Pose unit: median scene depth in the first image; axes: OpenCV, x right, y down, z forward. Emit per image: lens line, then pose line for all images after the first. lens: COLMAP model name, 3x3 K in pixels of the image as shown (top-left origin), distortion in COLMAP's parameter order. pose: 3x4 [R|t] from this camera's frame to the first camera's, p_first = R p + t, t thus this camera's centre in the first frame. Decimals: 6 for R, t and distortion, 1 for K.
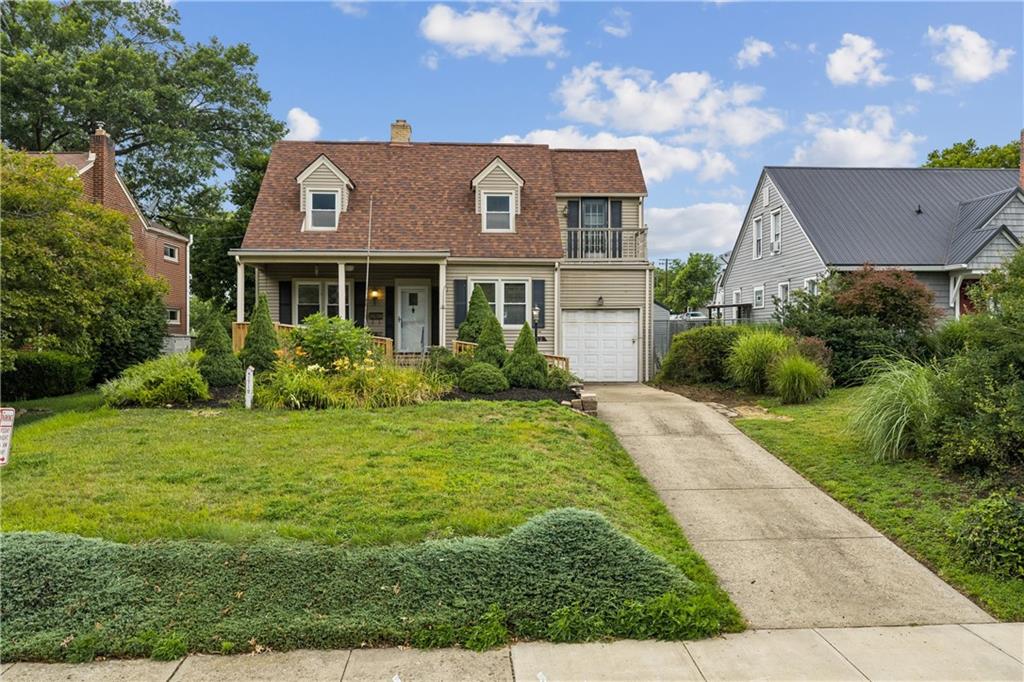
lens RADIAL K [[874.7, 0, 506.0], [0, 874.7, 339.3], [0, 0, 1]] dist [0.014523, -0.025625]
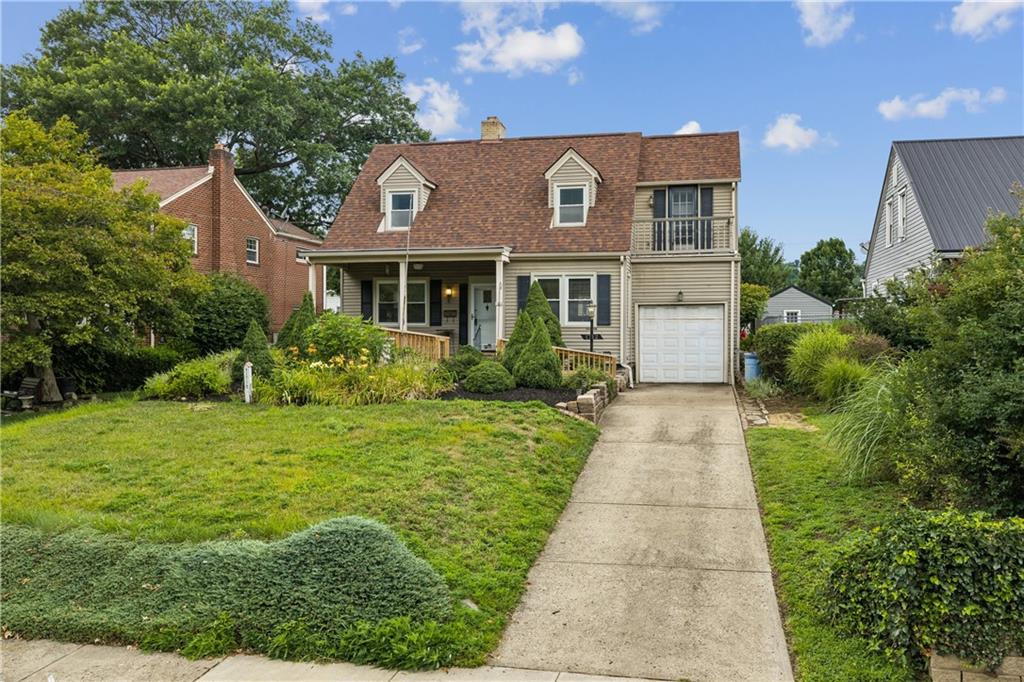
lens RADIAL K [[874.7, 0, 491.4], [0, 874.7, 328.7], [0, 0, 1]] dist [0.014523, -0.025625]
pose [[0.961406, -0.001198, -0.275132, 0.188271], [-0.001522, 0.999952, -0.009674, 0.000229], [0.275130, 0.009719, 0.961358, 0.054056]]
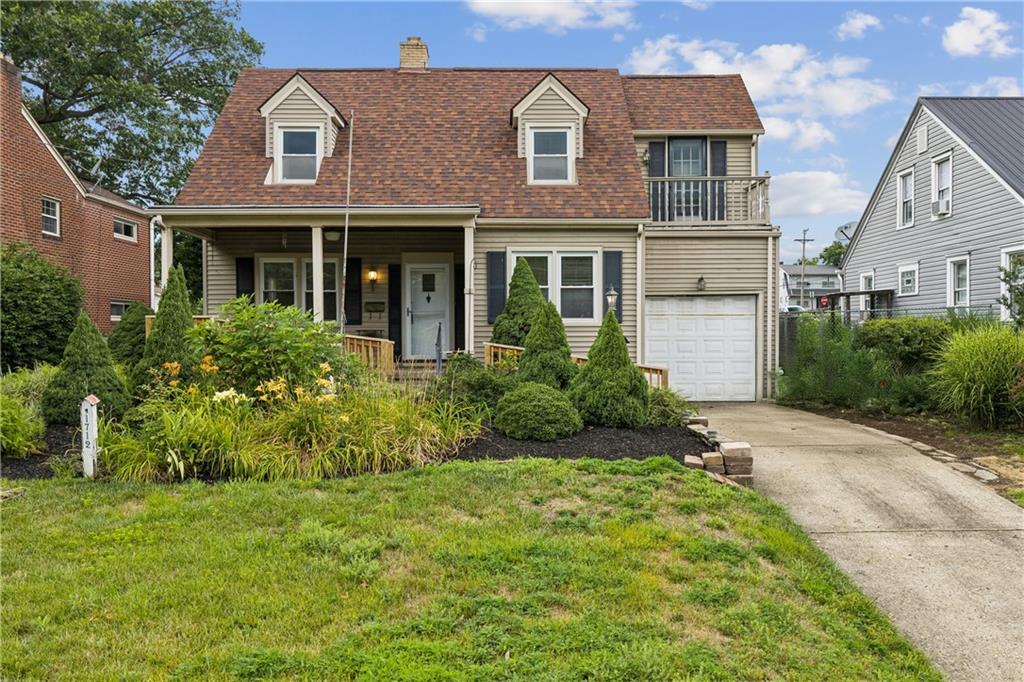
lens RADIAL K [[874.7, 0, 507.9], [0, 874.7, 345.7], [0, 0, 1]] dist [0.014523, -0.025625]
pose [[0.999168, -0.003249, -0.040661, -0.016600], [0.003587, 0.999960, 0.008235, -0.001536], [0.040633, -0.008374, 0.999139, 0.340406]]
